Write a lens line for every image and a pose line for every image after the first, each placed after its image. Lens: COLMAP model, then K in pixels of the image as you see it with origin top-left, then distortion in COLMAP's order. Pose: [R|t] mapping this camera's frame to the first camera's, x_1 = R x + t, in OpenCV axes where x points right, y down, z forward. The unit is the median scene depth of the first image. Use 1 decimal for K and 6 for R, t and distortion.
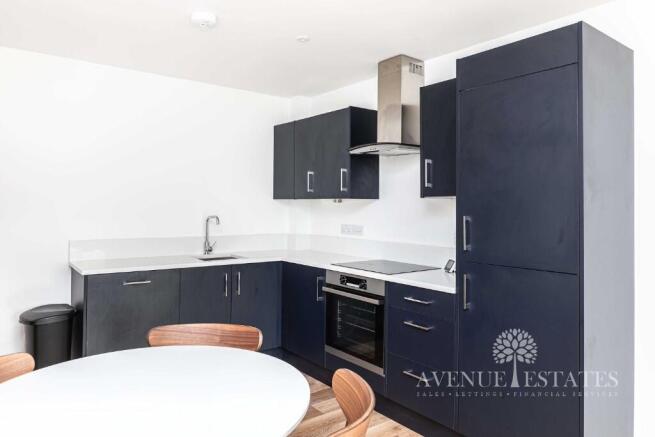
lens RADIAL K [[450.1, 0, 328.2], [0, 450.1, 212.0], [0, 0, 1]] dist [-0.002224, 0.000027]
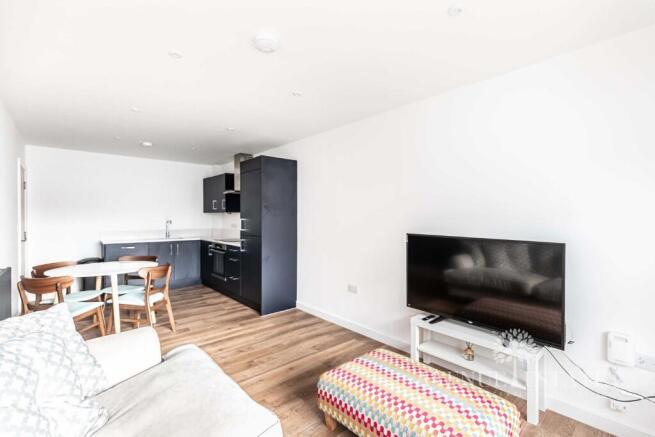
lens RADIAL K [[298.4, 0, 326.4], [0, 298.4, 222.3], [0, 0, 1]] dist [-0.000154, -0.000051]
pose [[0.997954, -0.008052, 0.063430, 0.474432], [0.007668, 0.999951, 0.006298, 0.016165], [-0.063477, -0.005799, 0.997966, -0.589111]]
